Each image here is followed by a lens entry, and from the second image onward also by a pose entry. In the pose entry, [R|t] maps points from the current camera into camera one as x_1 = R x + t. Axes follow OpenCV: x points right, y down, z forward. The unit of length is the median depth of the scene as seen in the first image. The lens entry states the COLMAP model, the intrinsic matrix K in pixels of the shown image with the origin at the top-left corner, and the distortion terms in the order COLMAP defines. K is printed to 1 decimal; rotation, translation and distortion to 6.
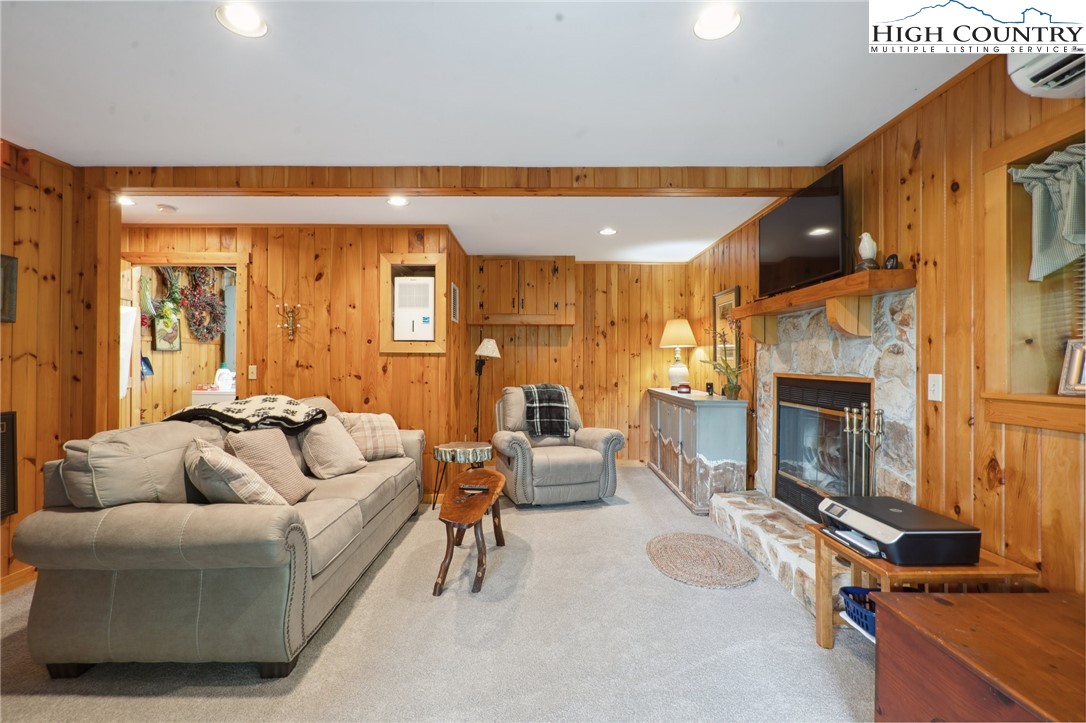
lens RADIAL K [[508.4, 0, 541.2], [0, 508.4, 360.7], [0, 0, 1]] dist [-0.002518, 0.005609]
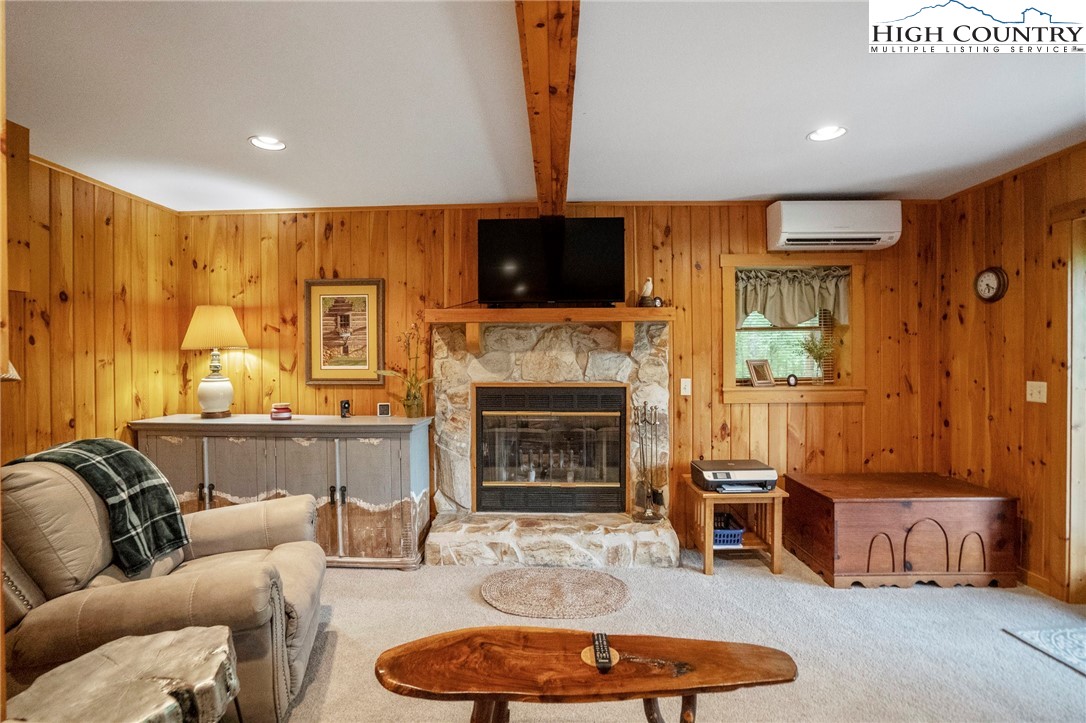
lens RADIAL K [[508.4, 0, 541.2], [0, 508.4, 360.7], [0, 0, 1]] dist [-0.002518, 0.005609]
pose [[0.031890, -0.007295, 0.999465, -0.564216], [0.001763, 0.999972, 0.007242, -0.028312], [-0.999490, 0.001531, 0.031902, 0.945485]]
